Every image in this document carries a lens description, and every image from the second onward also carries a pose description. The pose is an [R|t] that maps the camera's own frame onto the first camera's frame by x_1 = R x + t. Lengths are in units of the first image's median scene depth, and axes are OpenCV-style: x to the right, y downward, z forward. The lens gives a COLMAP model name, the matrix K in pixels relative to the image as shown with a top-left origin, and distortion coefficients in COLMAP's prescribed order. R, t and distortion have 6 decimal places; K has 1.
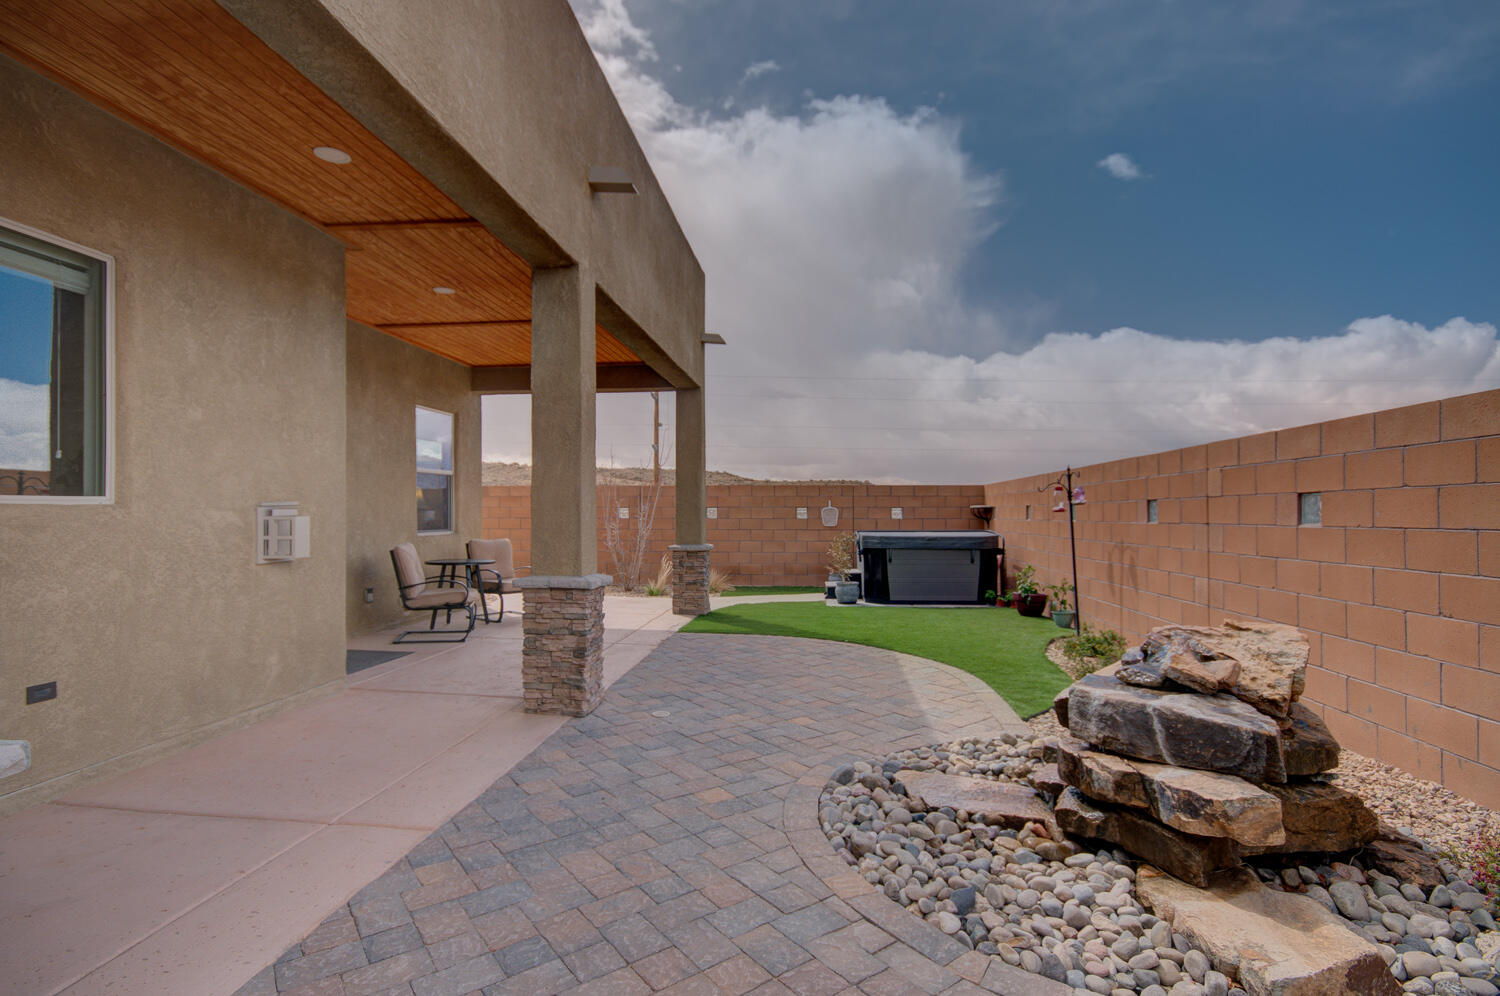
lens RADIAL K [[759.1, 0, 738.1], [0, 759.1, 509.4], [0, 0, 1]] dist [0.000006, -0.001882]
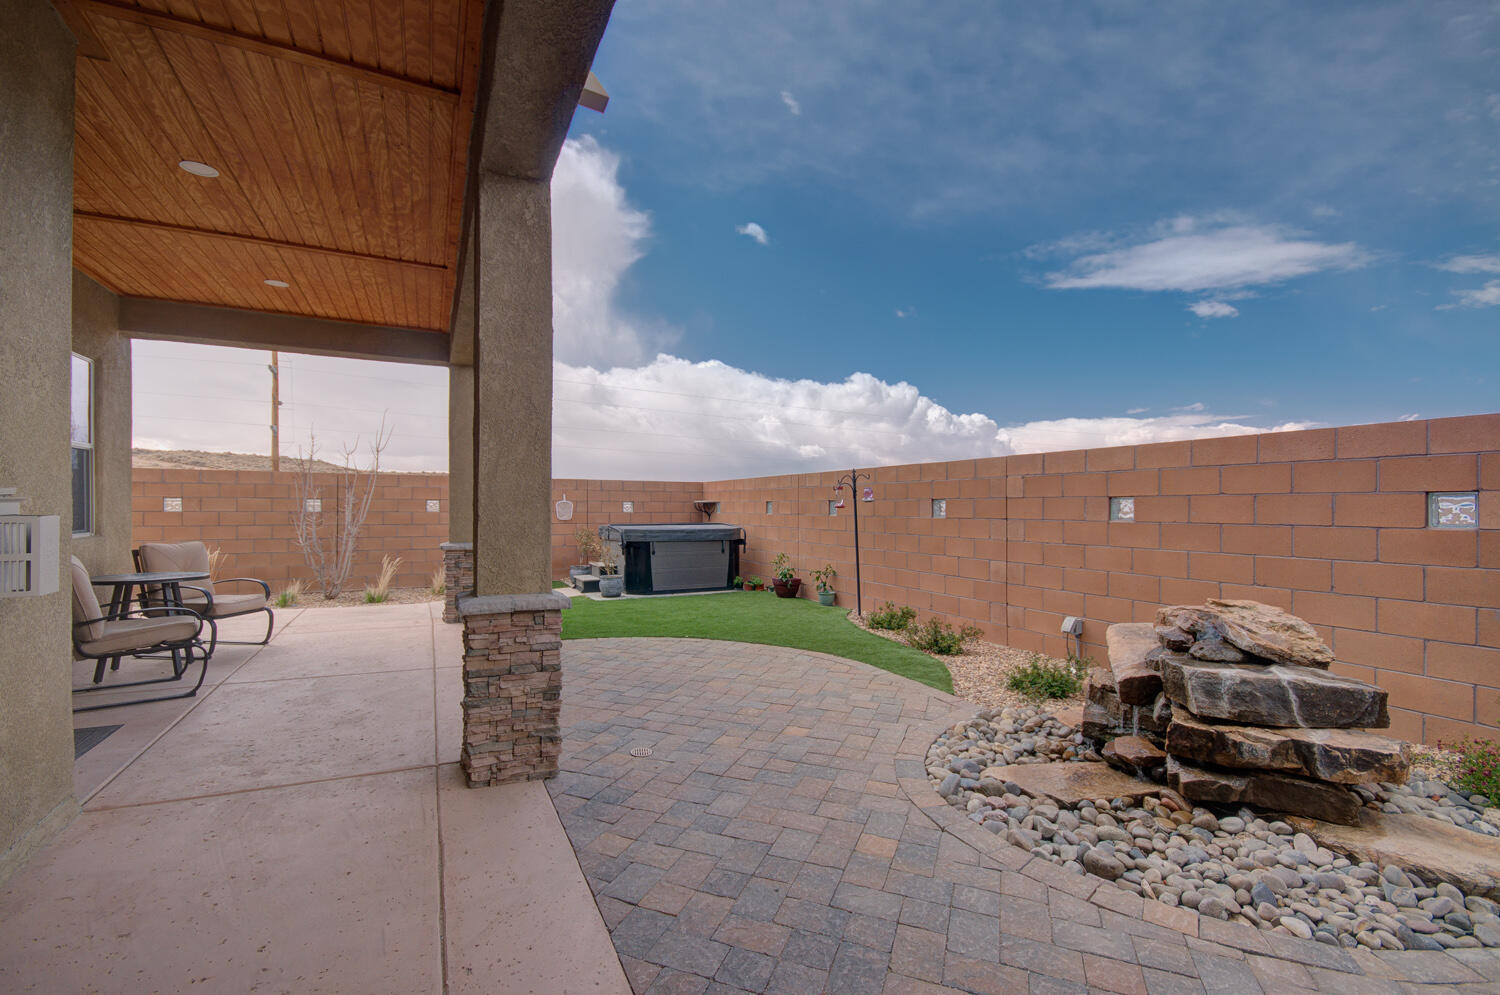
lens RADIAL K [[670.4, 0, 759.1], [0, 670.4, 508.9], [0, 0, 1]] dist [0.015481, -0.004680]
pose [[0.839797, 0.003078, 0.542892, -0.328160], [-0.008635, 0.999933, 0.007688, -0.002862], [-0.542832, -0.011144, 0.839768, 0.263131]]
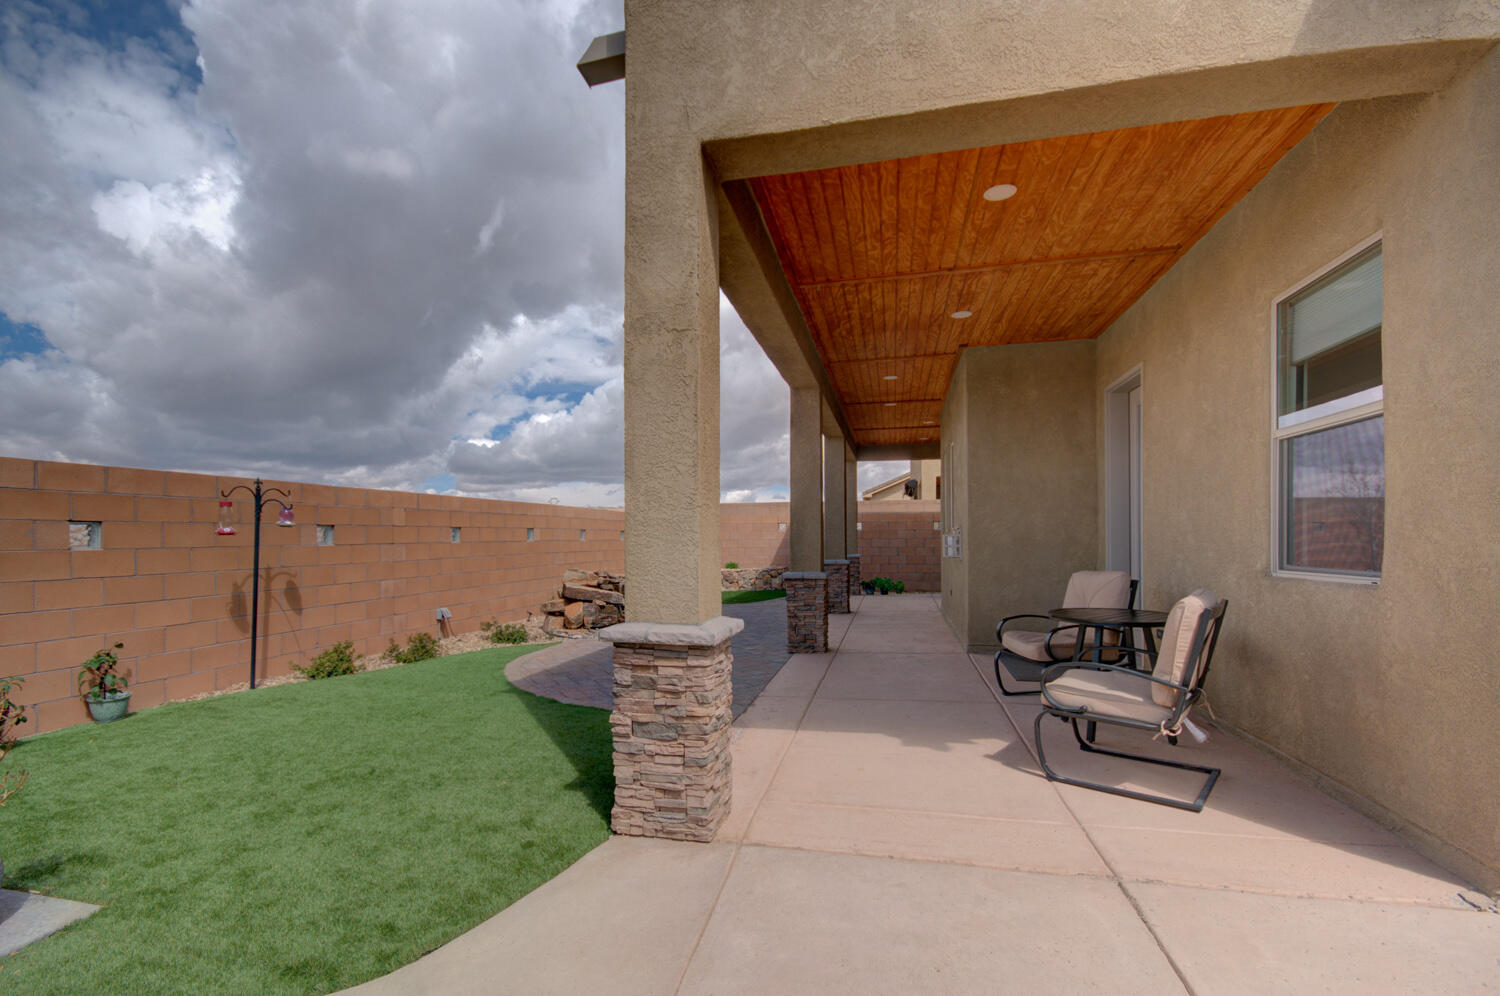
lens RADIAL K [[670.4, 0, 719.9], [0, 670.4, 529.3], [0, 0, 1]] dist [0.015481, -0.004680]
pose [[-0.990639, 0.008603, 0.136238, -0.203577], [0.006421, 0.999844, -0.016449, 0.016363], [-0.136359, -0.015420, -0.990540, 2.140011]]
